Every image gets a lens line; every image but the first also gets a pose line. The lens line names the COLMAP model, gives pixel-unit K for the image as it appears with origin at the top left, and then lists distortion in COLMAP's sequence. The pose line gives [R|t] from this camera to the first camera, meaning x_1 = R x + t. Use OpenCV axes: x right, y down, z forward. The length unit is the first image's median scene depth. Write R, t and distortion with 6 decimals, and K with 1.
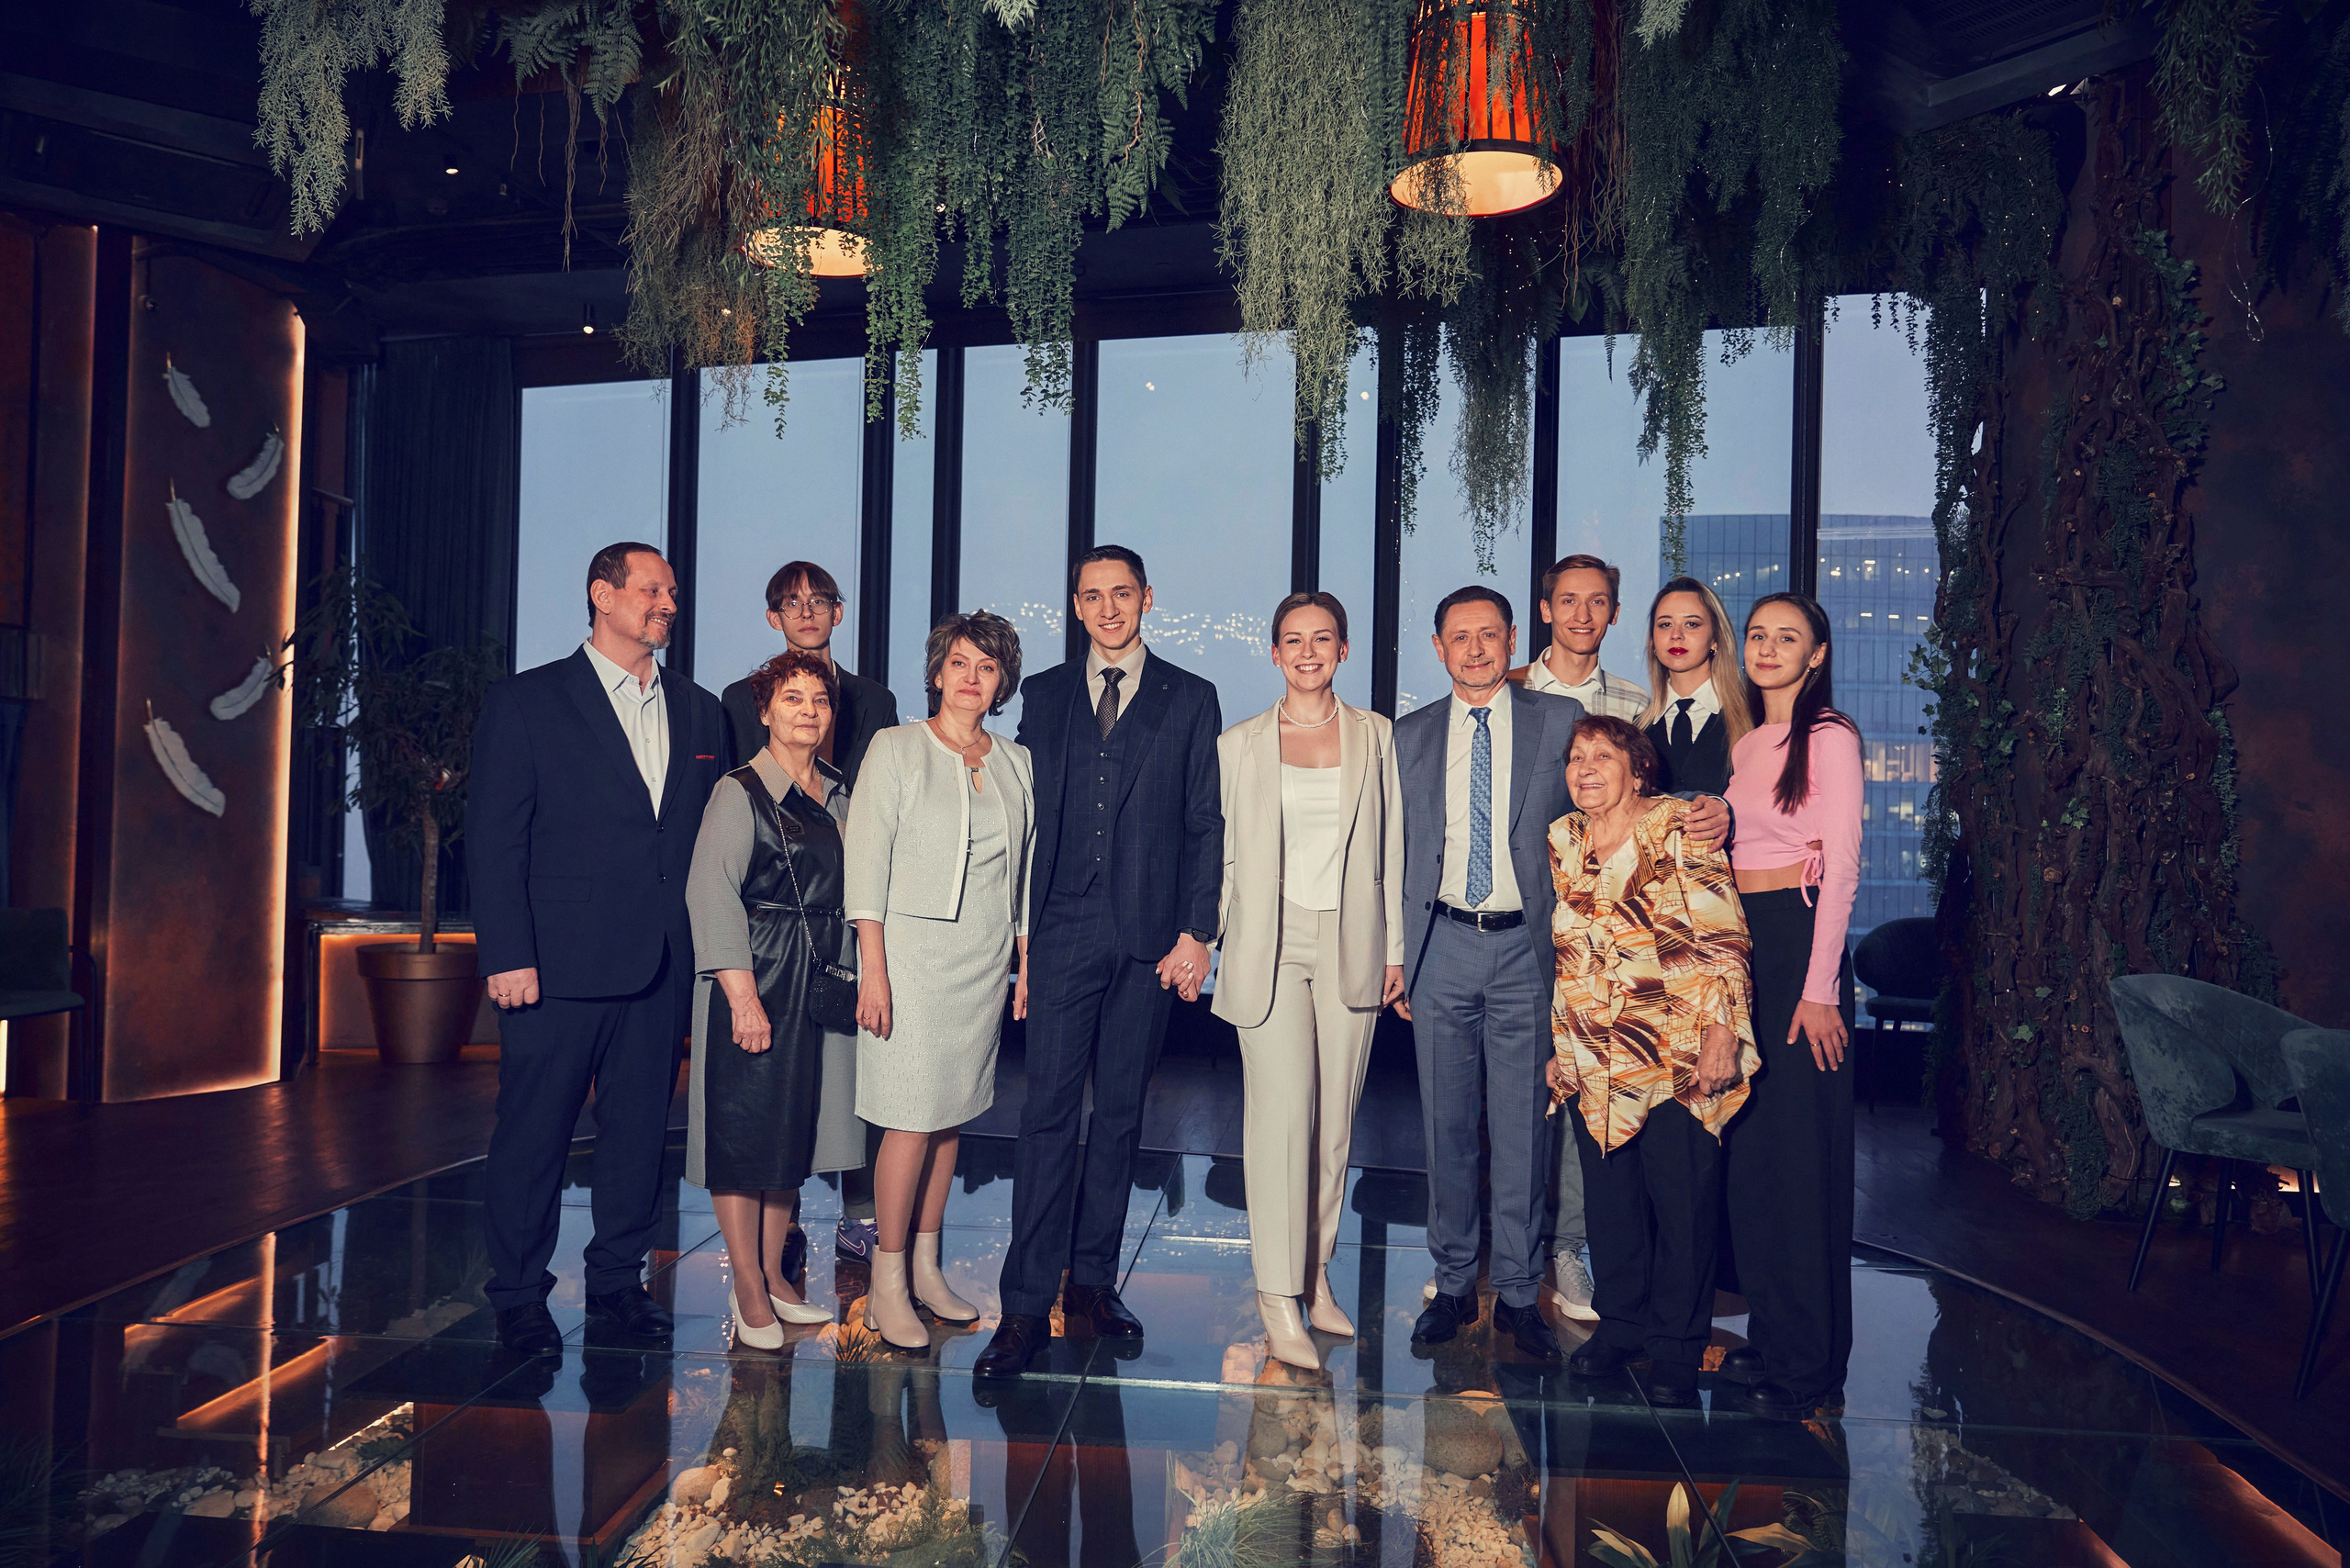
lens RADIAL K [[1614.2, 0, 1106.4], [0, 1614.2, 778.8], [0, 0, 1]] dist [0.003790, 0.002492]
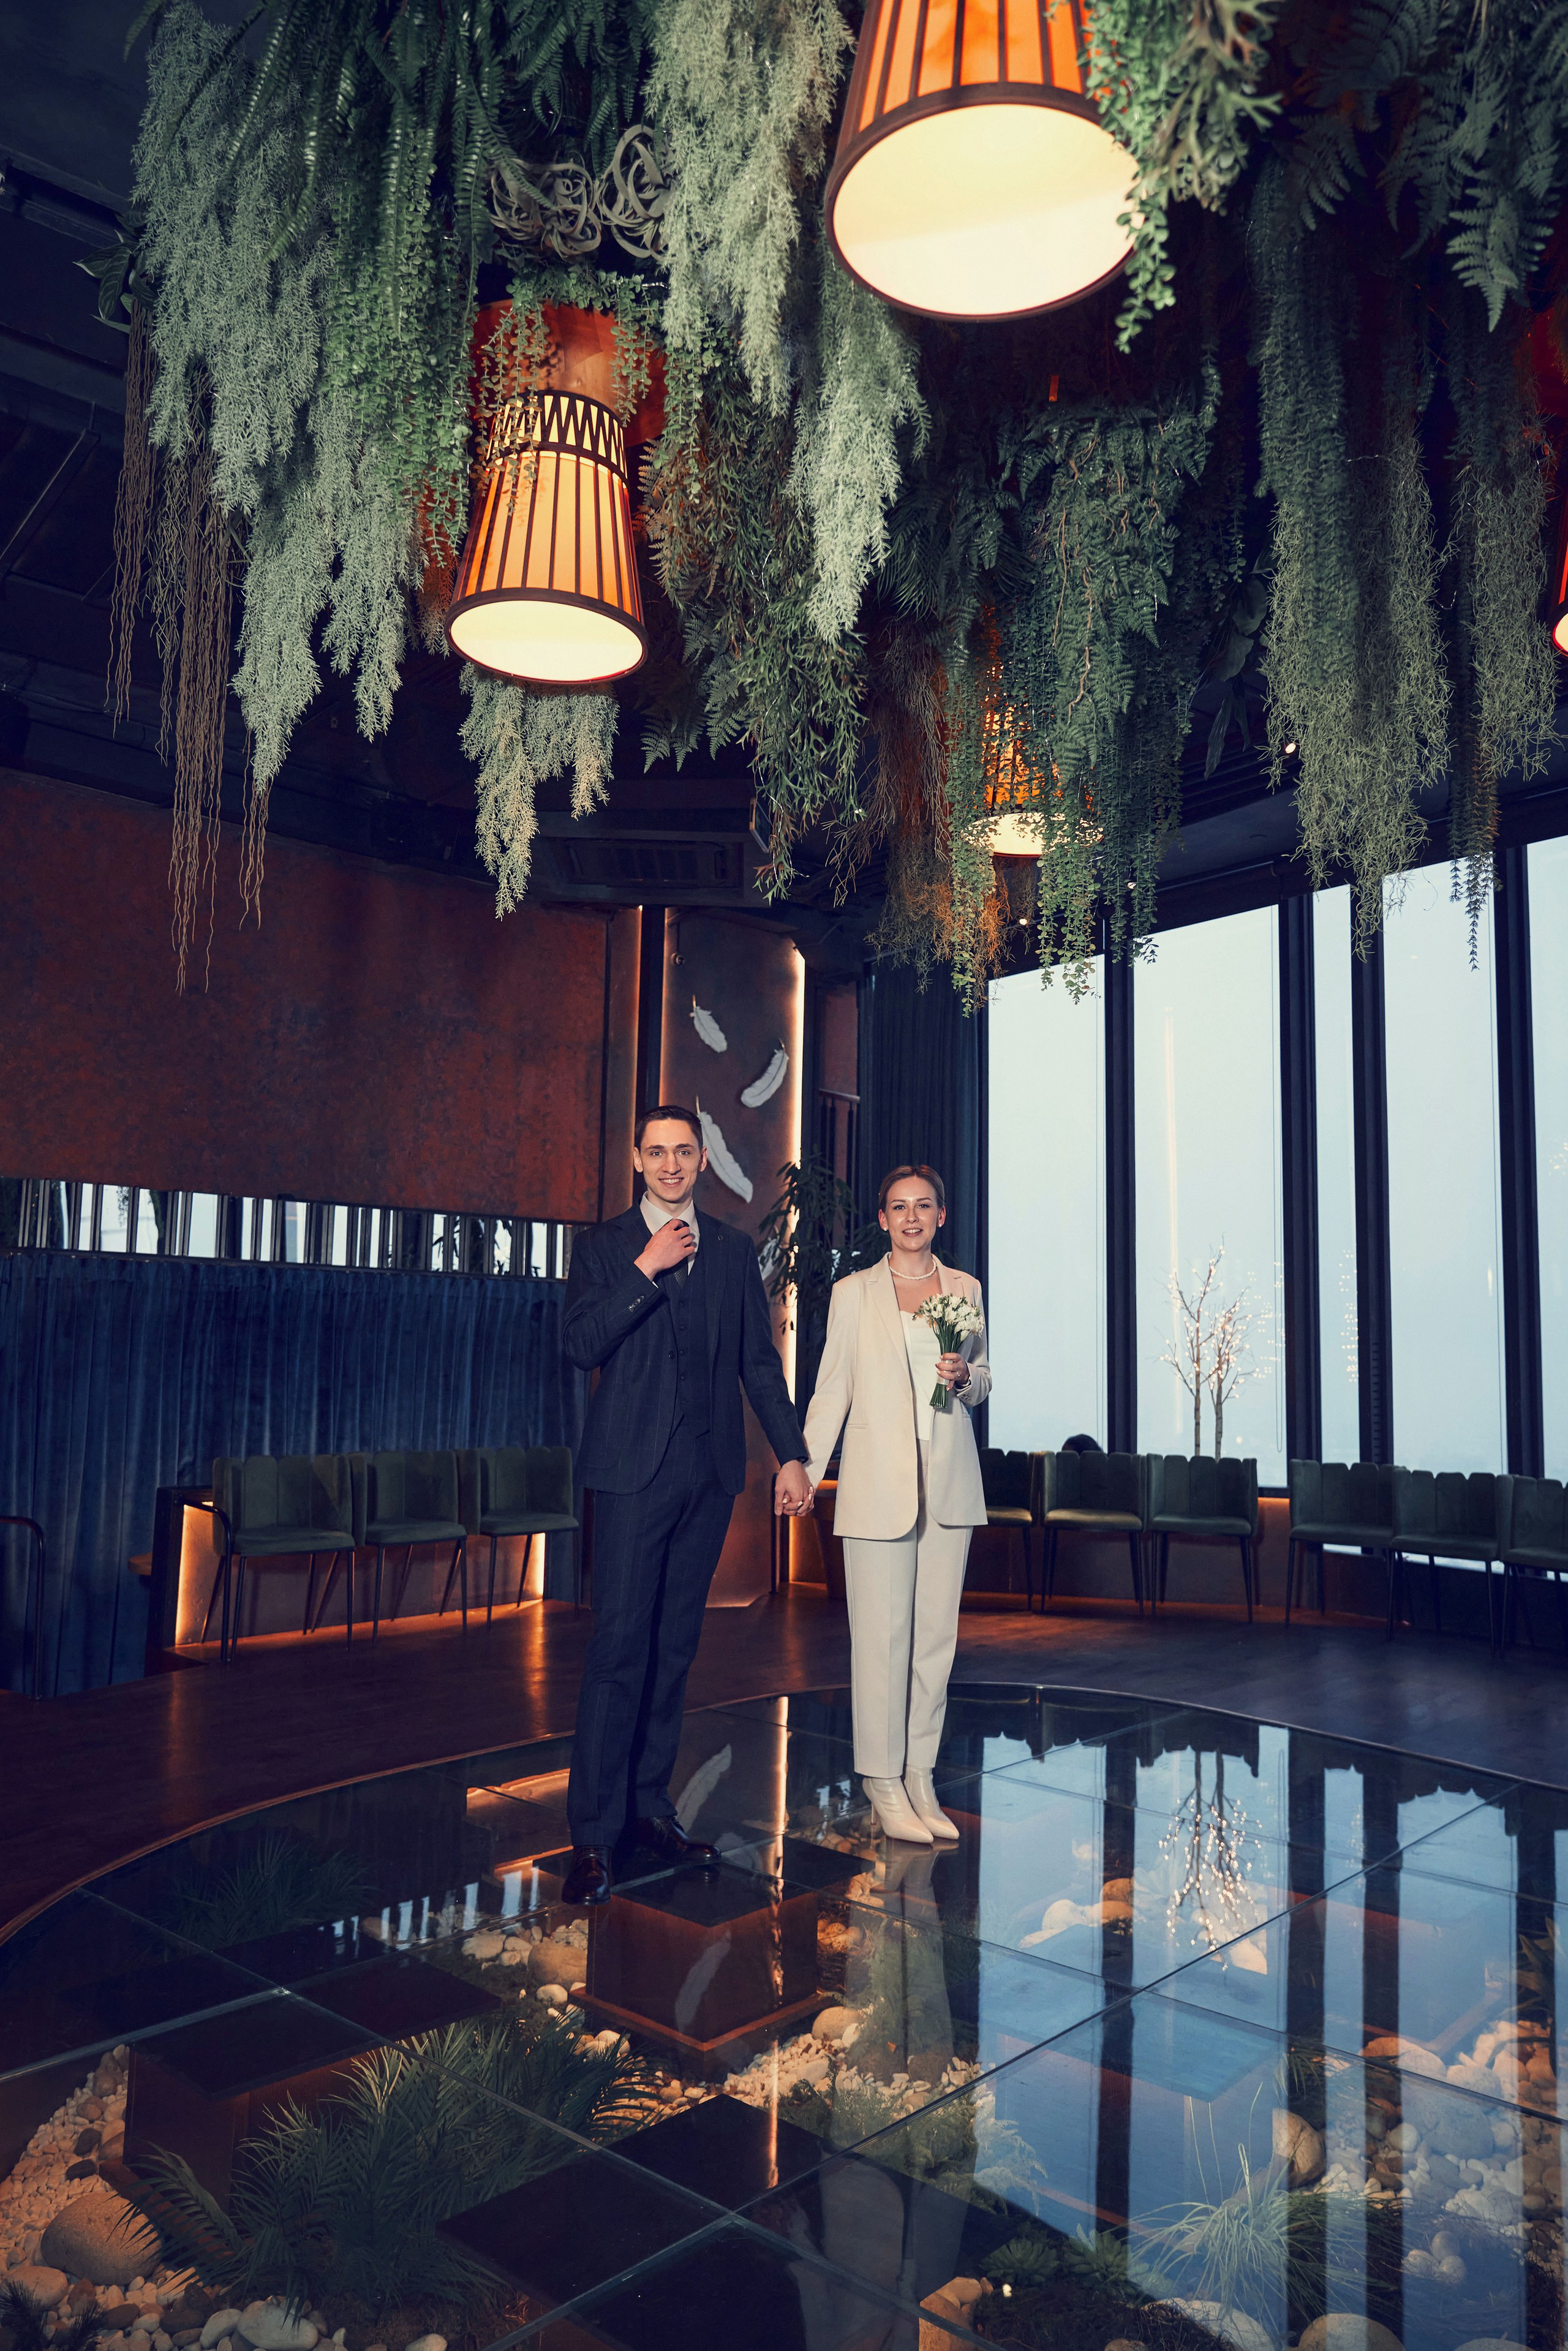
lens RADIAL K [[1614.8, 0, 784.0], [0, 1614.8, 1175.5], [0, 0, 1]] dist [0.003790, 0.002492]
pose [[0.829723, -0.070545, -0.553699, 0.207211], [0.015721, 0.994541, -0.103153, 0.000621], [0.557953, 0.076884, 0.826303, 0.048155]]
